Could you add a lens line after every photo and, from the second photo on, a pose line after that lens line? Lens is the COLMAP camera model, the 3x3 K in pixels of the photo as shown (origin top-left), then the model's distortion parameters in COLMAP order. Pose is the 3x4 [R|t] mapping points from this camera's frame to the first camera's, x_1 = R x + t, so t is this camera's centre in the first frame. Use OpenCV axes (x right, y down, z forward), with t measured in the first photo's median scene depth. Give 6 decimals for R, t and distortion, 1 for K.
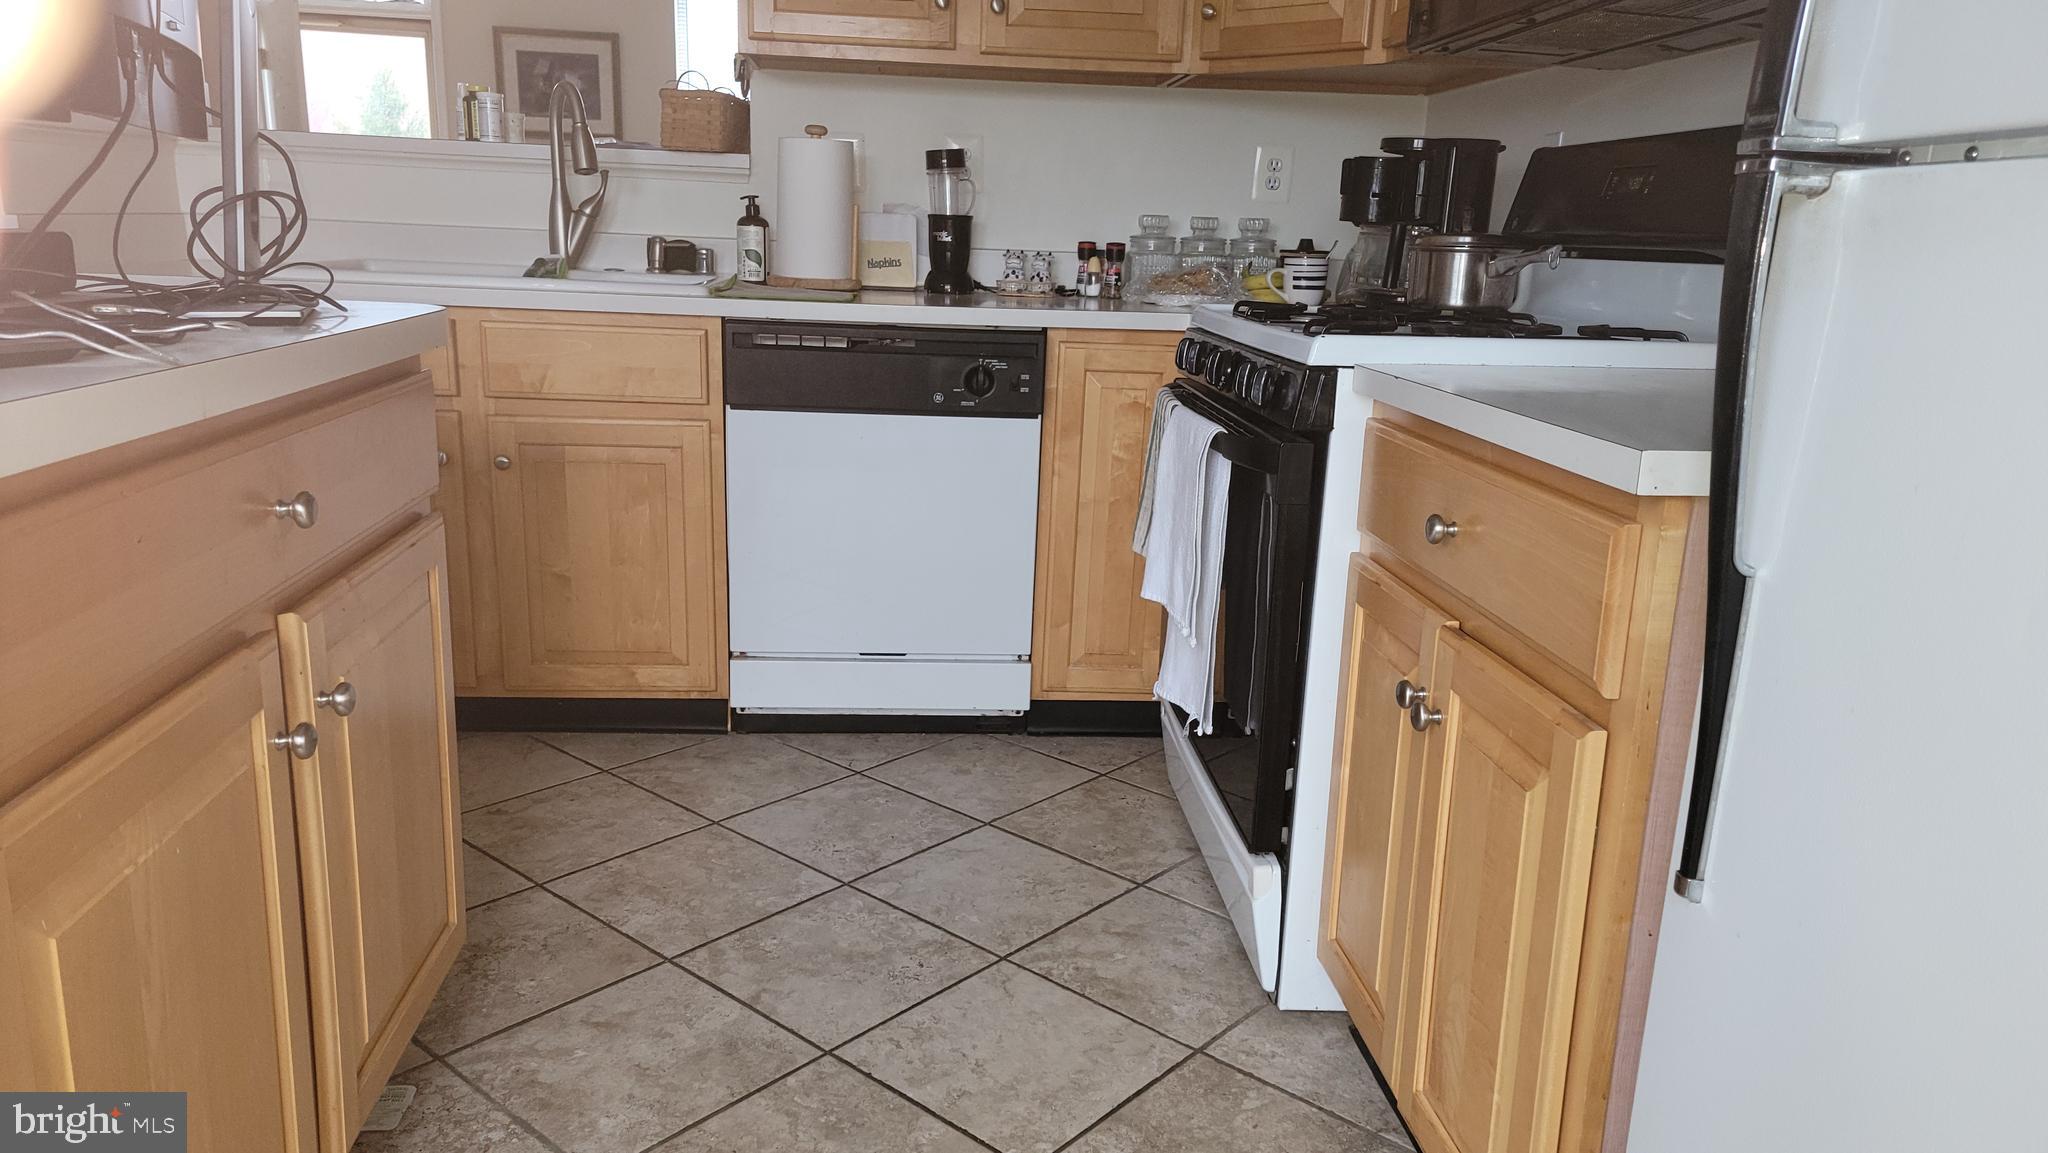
lens RADIAL K [[1382.6, 0, 1009.6], [0, 1382.6, 582.0], [0, 0, 1]] dist [0.096532, -0.080820]
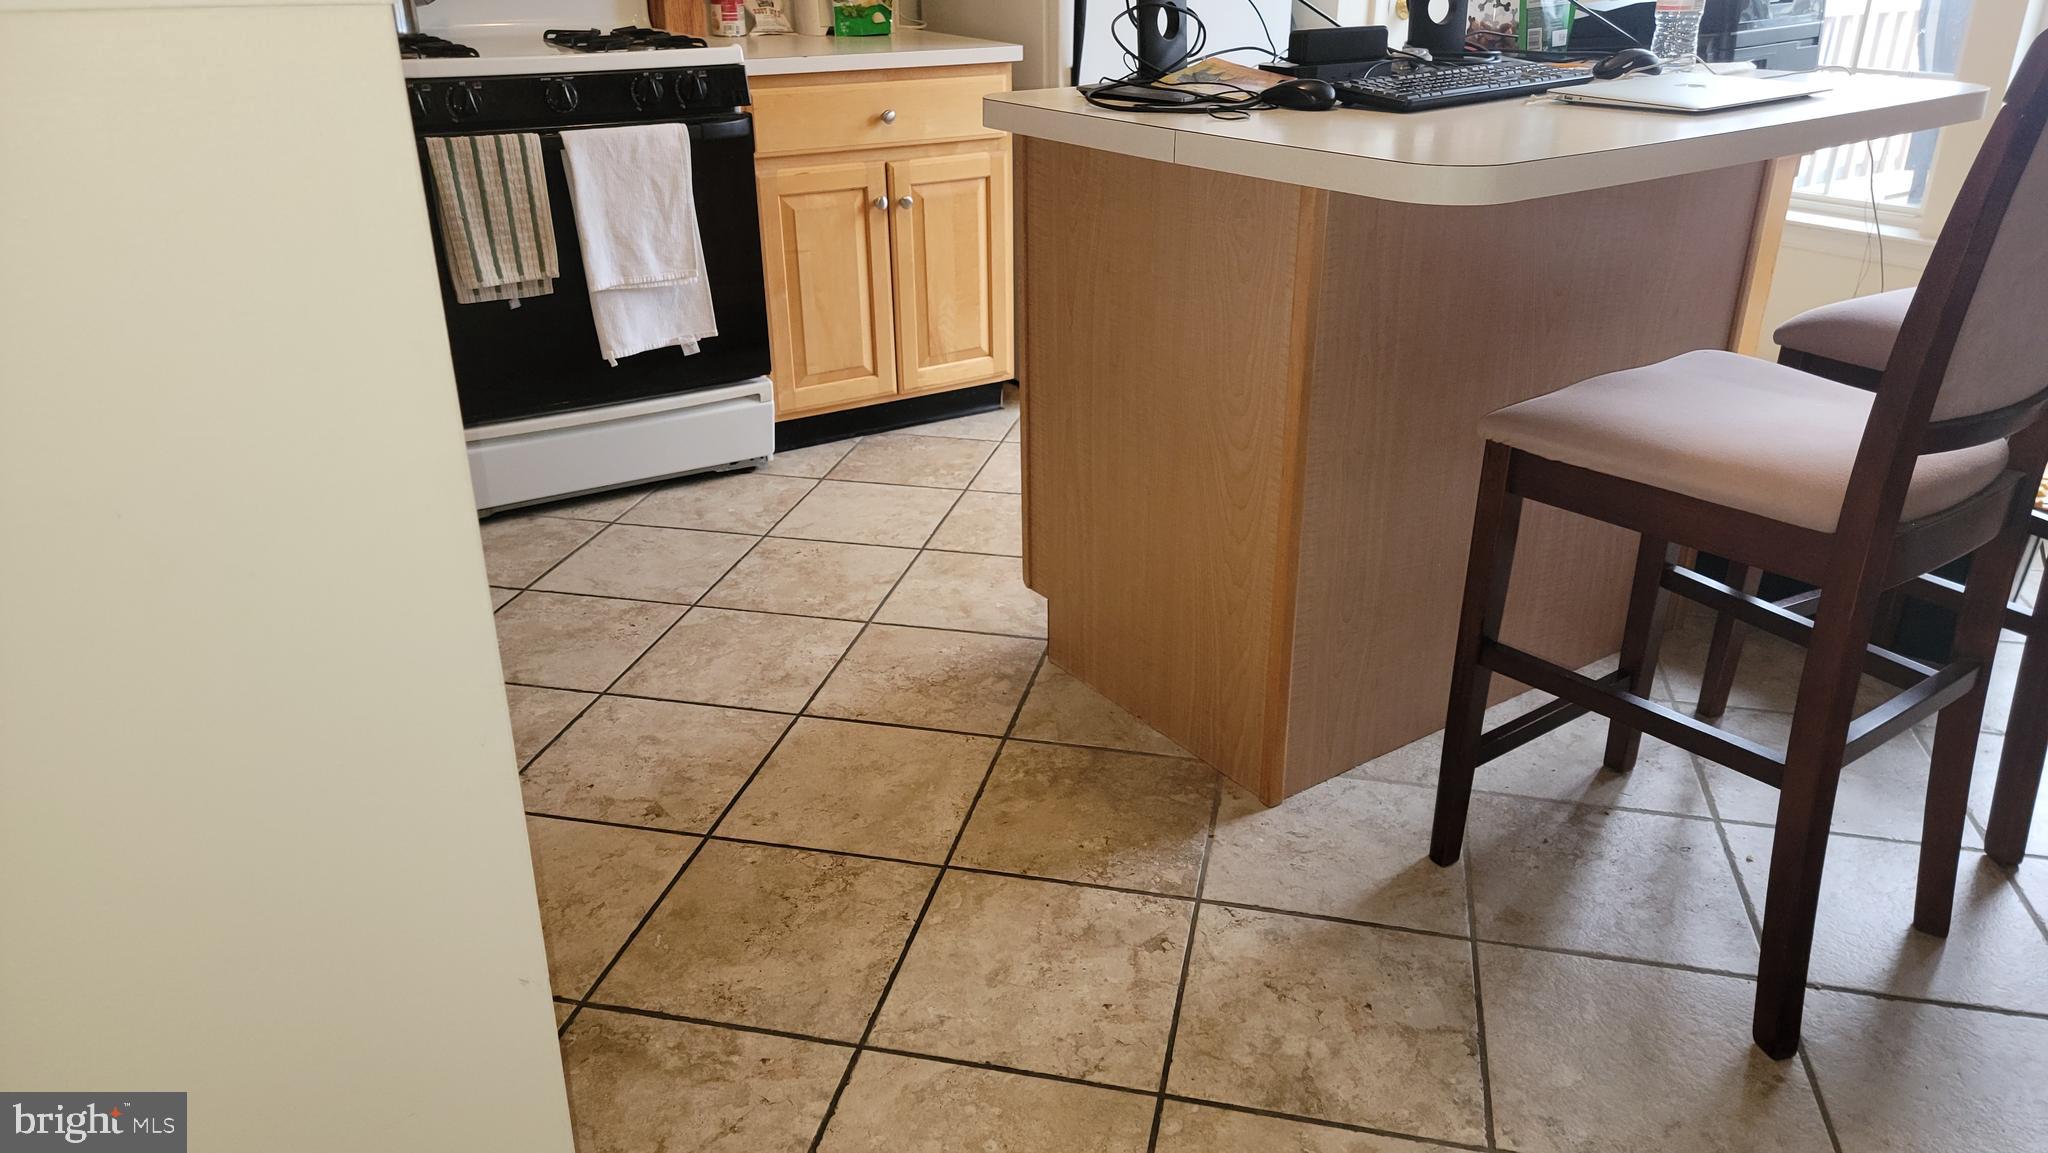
lens RADIAL K [[1382.6, 0, 1009.6], [0, 1382.6, 582.0], [0, 0, 1]] dist [0.096532, -0.080820]
pose [[-0.450012, -0.410735, 0.792960, -1.009864], [0.211922, 0.813468, 0.541626, -0.322478], [-0.867513, 0.411784, -0.279026, 0.969463]]
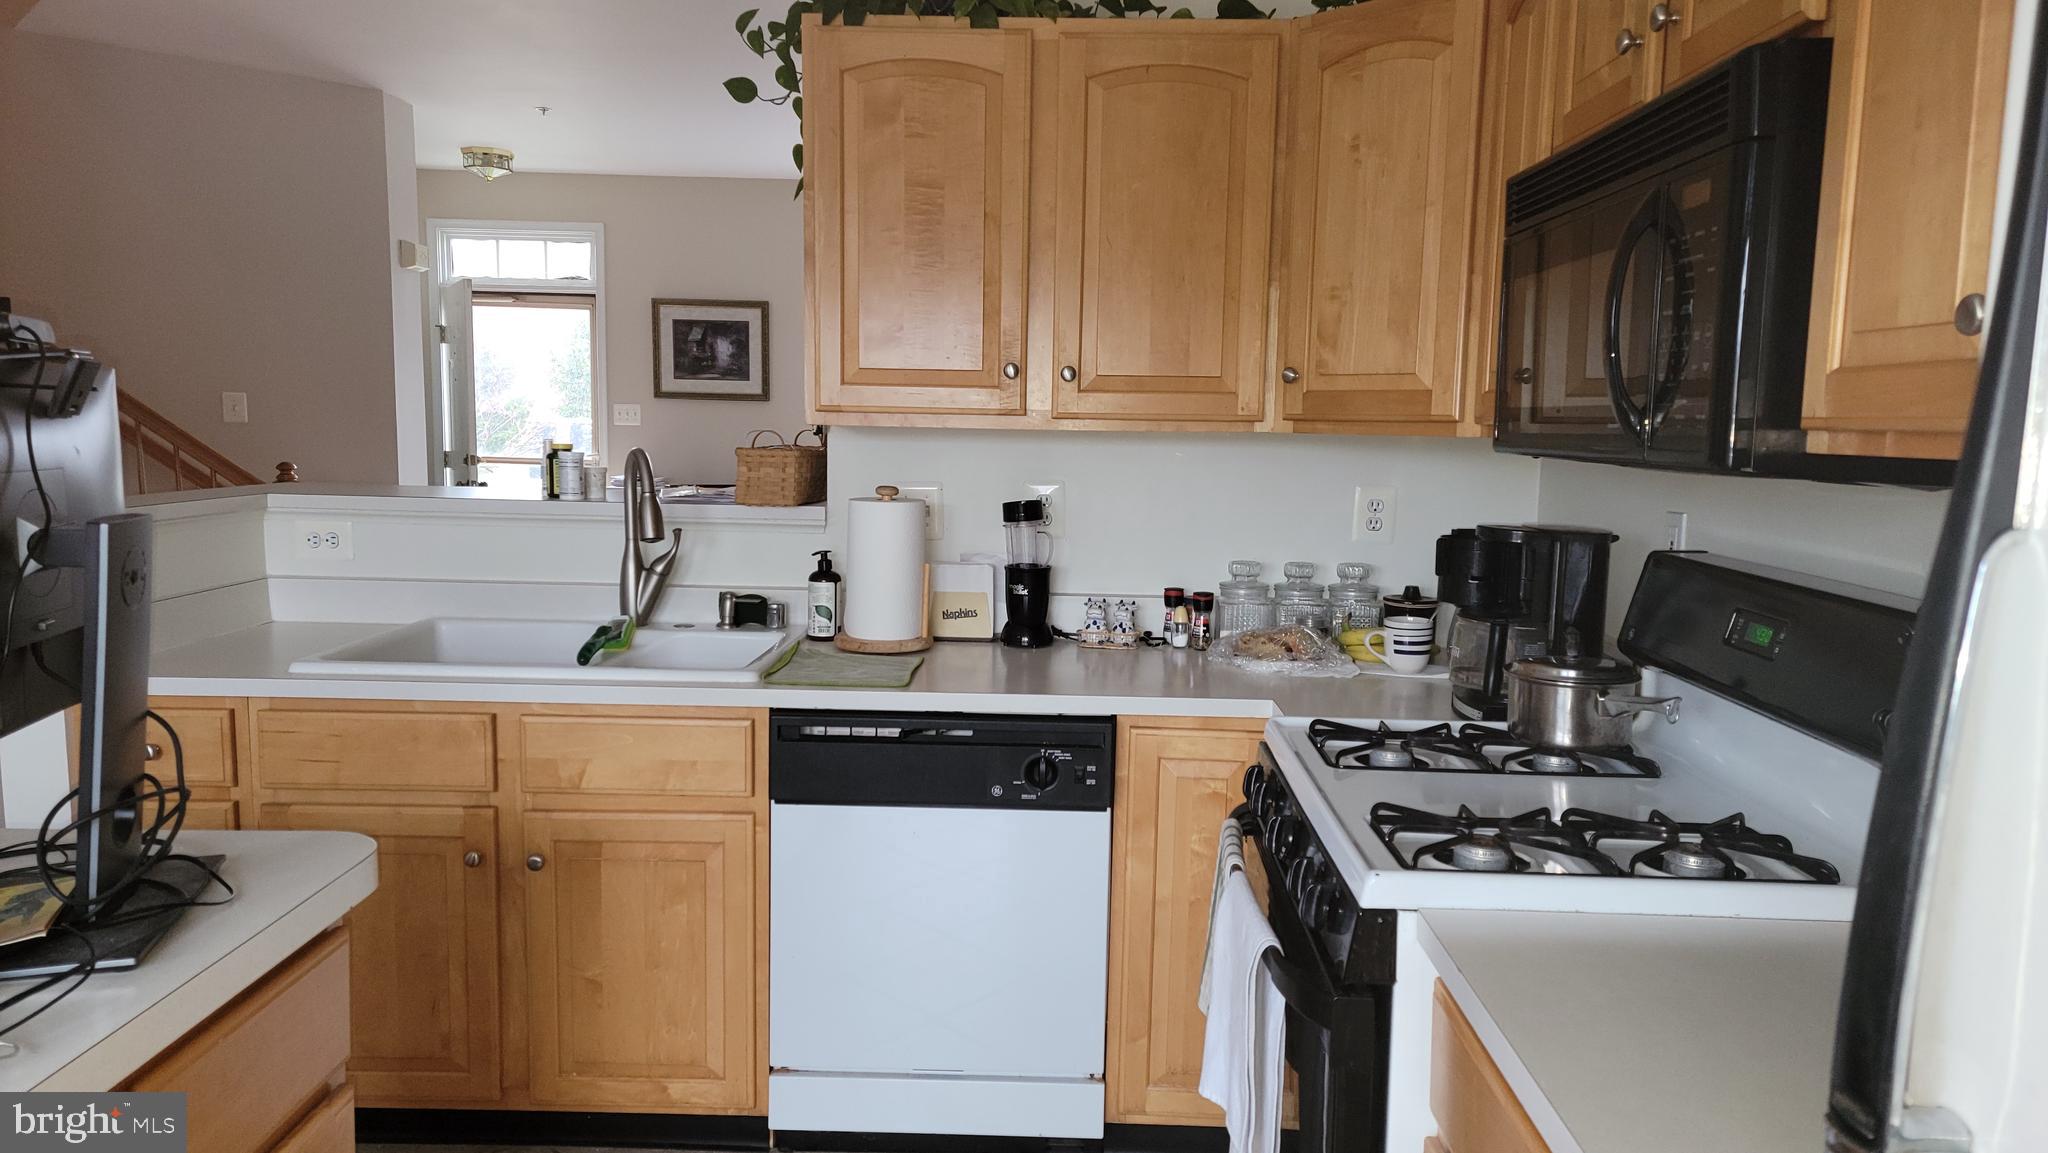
lens RADIAL K [[1377.7, 0, 1034.7], [0, 1377.7, 576.4], [0, 0, 1]] dist [0.149902, -0.242360]
pose [[0.995116, -0.005321, -0.098568, 0.059365], [-0.008067, 0.990821, -0.134936, -0.137633], [0.098381, 0.135072, 0.985939, 0.070338]]
